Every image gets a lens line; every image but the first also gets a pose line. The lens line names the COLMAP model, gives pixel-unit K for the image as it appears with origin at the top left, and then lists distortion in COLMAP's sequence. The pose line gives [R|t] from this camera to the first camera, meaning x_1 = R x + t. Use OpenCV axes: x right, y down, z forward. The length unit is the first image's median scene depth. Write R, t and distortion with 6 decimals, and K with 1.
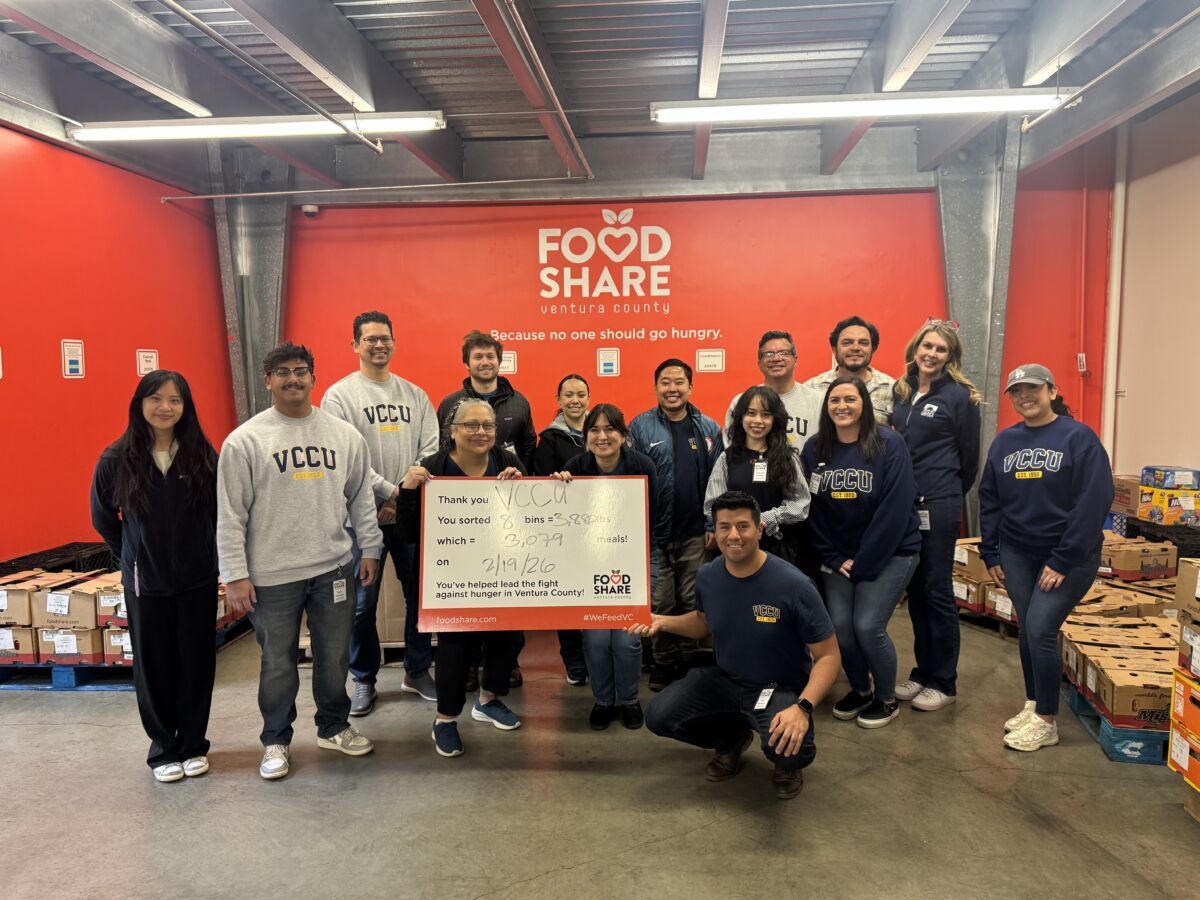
lens RADIAL K [[913.0, 0, 593.0], [0, 913.0, 476.7], [0, 0, 1]] dist [0.060739, -0.091300]
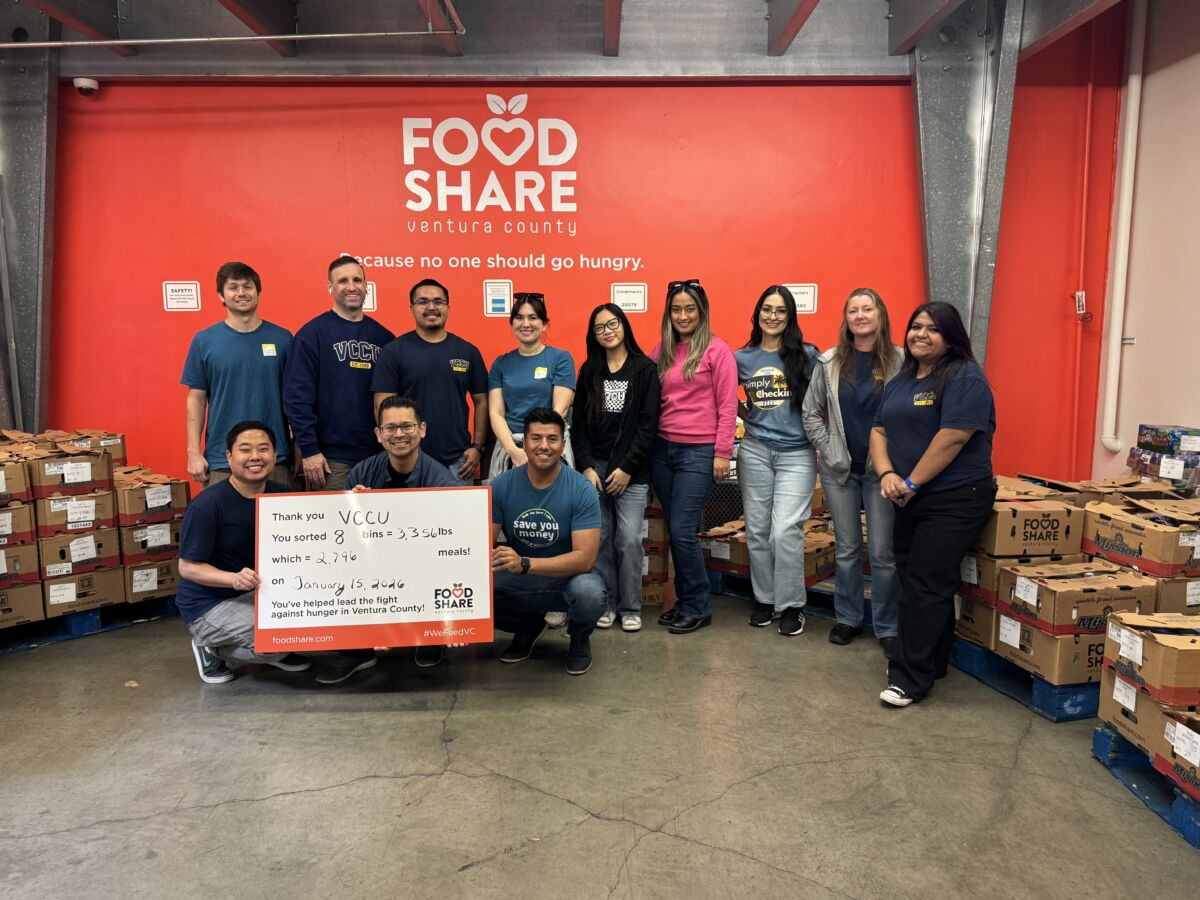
lens RADIAL K [[913.0, 0, 614.4], [0, 913.0, 465.7], [0, 0, 1]] dist [0.060739, -0.091300]
pose [[0.994473, -0.009092, 0.104594, 0.032941], [0.005423, 0.999362, 0.035307, -0.010461], [-0.104848, -0.034545, 0.993888, 0.220794]]
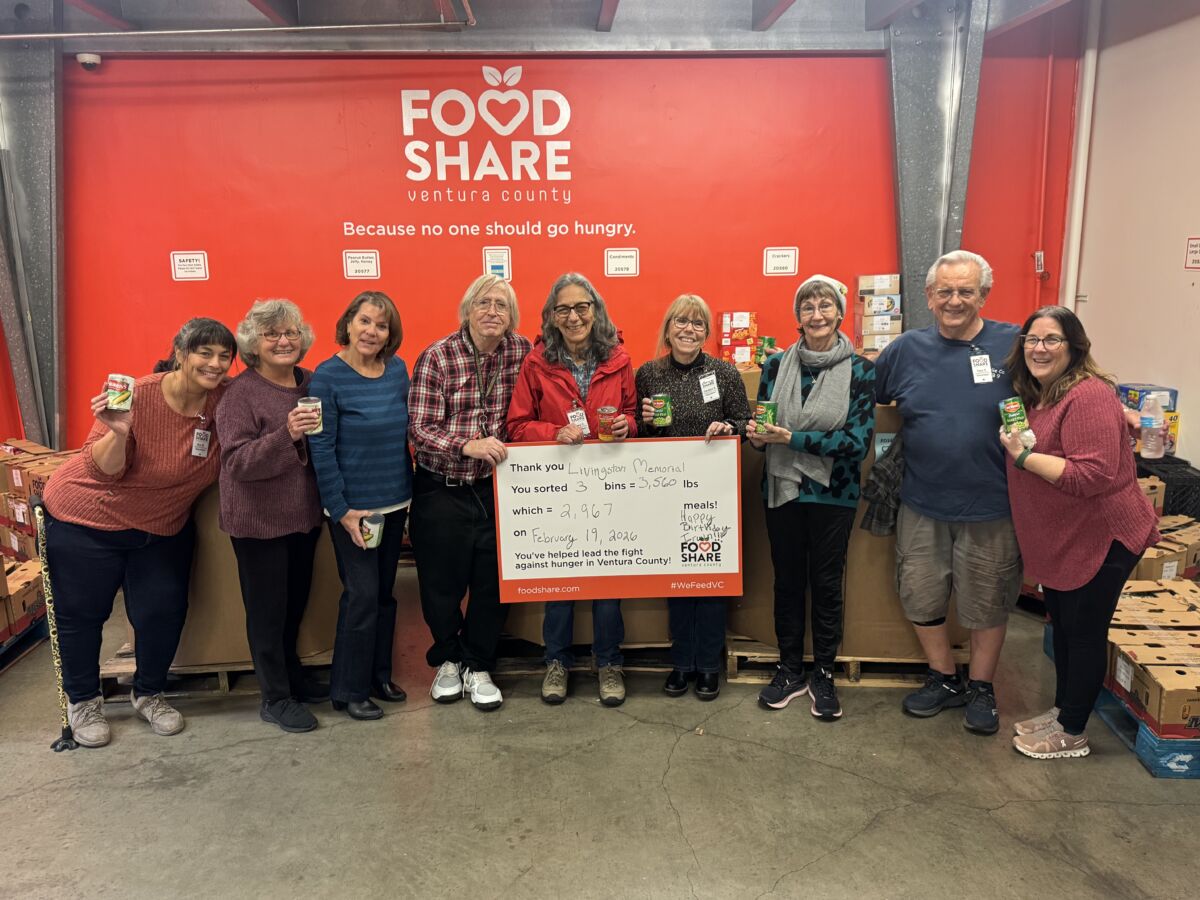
lens RADIAL K [[975.6, 0, 614.5], [0, 975.6, 471.8], [0, 0, 1]] dist [0.050571, -0.082550]
pose [[0.987483, -0.038855, 0.152862, -0.020468], [0.022073, 0.993688, 0.109987, -0.035999], [-0.156171, -0.105236, 0.982108, 0.117560]]
